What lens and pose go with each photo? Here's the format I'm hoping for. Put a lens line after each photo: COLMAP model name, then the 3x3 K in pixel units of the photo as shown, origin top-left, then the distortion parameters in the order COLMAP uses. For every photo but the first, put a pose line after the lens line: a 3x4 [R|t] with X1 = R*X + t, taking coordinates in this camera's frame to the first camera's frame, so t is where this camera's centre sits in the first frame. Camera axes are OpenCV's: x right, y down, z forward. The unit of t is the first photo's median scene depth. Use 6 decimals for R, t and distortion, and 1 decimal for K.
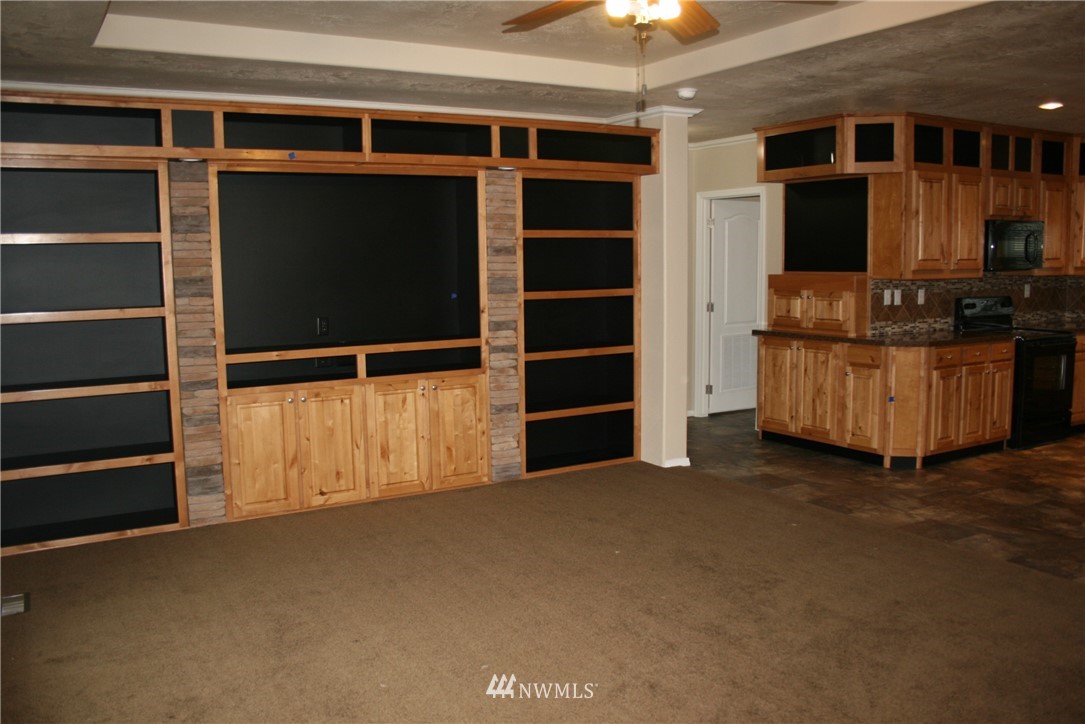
lens RADIAL K [[926.5, 0, 541.6], [0, 926.5, 356.4], [0, 0, 1]] dist [-0.144679, 0.108948]
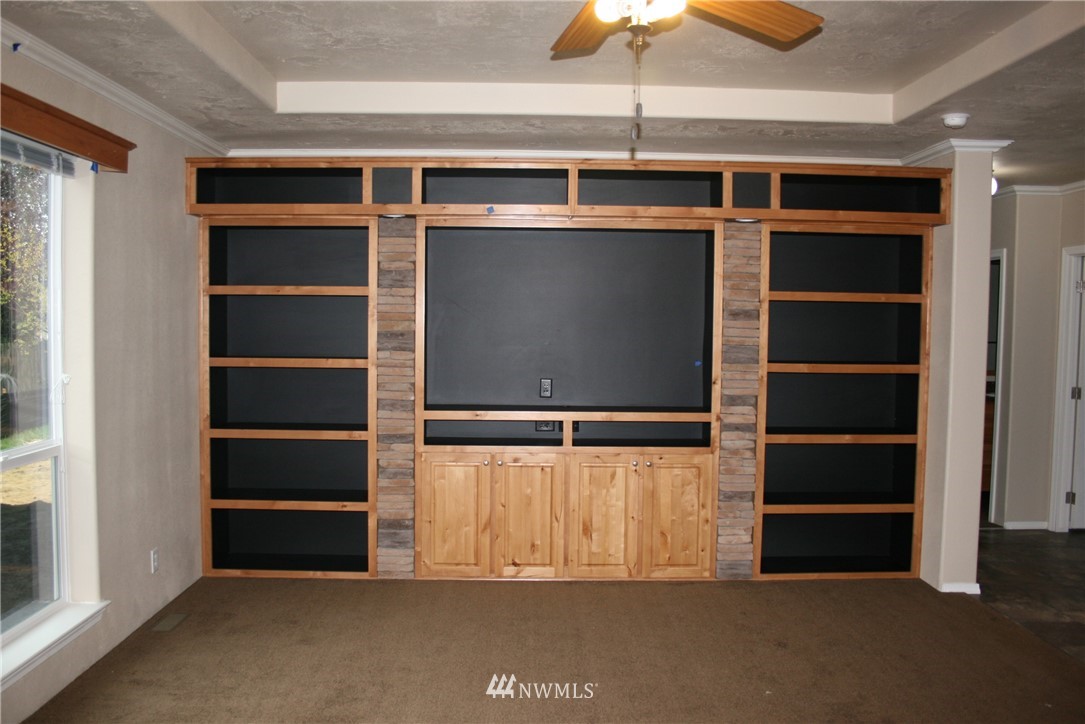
lens RADIAL K [[926.5, 0, 534.0], [0, 926.5, 359.4], [0, 0, 1]] dist [-0.144679, 0.108948]
pose [[0.867680, 0.047607, -0.494839, 0.234134], [-0.077075, 0.996250, -0.039301, -0.024832], [0.491112, 0.072240, 0.868096, 0.166479]]
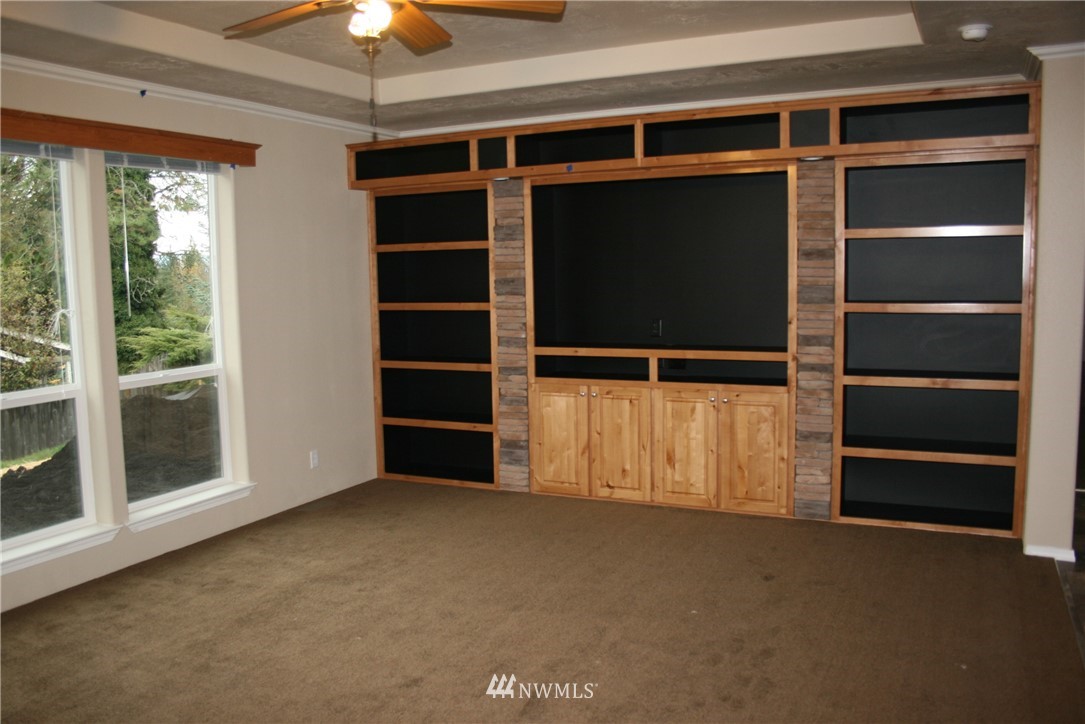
lens RADIAL K [[926.5, 0, 532.6], [0, 926.5, 352.5], [0, 0, 1]] dist [-0.144679, 0.108948]
pose [[0.538515, 0.082612, -0.838557, 0.577219], [-0.076786, 0.995853, 0.048797, -0.047192], [0.839110, 0.038111, 0.542625, 0.341818]]
